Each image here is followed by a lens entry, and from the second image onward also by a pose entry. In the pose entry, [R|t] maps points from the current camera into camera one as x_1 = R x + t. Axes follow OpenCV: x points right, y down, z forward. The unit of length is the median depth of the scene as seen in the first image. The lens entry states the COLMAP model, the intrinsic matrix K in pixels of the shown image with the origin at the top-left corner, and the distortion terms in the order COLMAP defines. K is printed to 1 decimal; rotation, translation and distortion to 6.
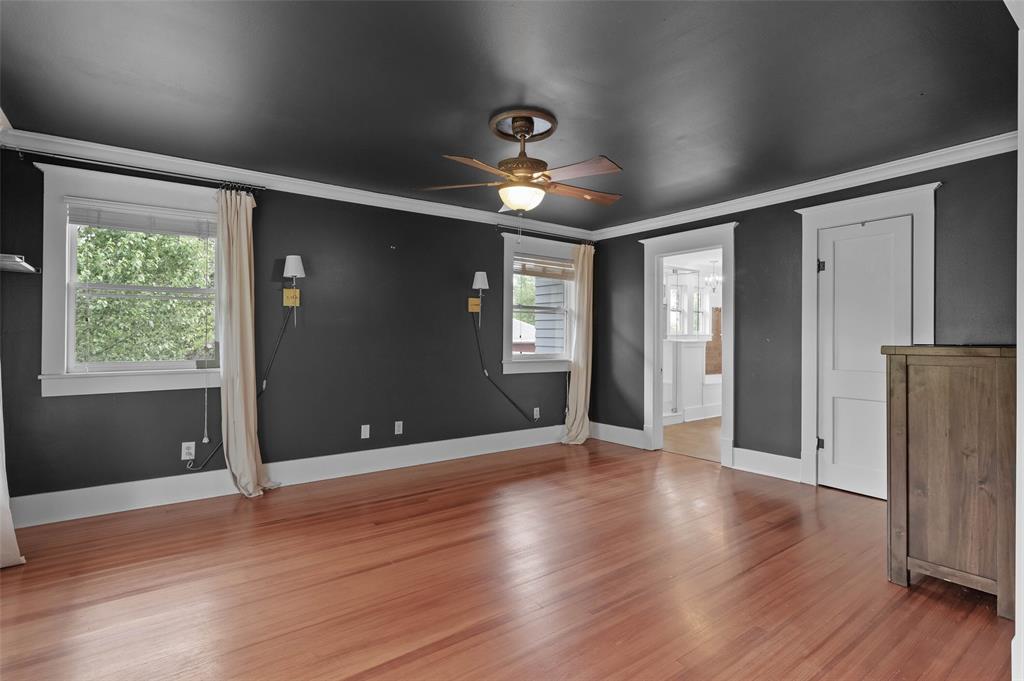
lens RADIAL K [[500.1, 0, 514.9], [0, 500.1, 340.8], [0, 0, 1]] dist [0.002494, 0.000442]
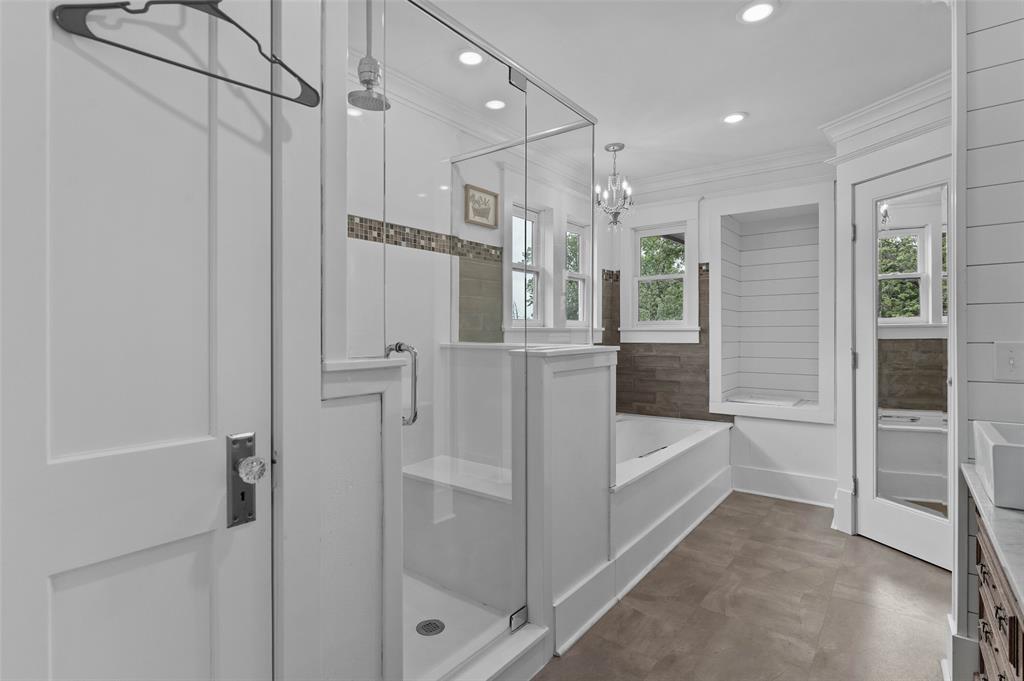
lens RADIAL K [[500.1, 0, 510.9], [0, 500.1, 336.5], [0, 0, 1]] dist [0.002494, 0.000442]
pose [[0.960106, 0.000406, 0.279635, 0.205100], [-0.001173, 0.999996, 0.002578, -0.008381], [-0.279633, -0.002803, 0.960103, 0.636188]]
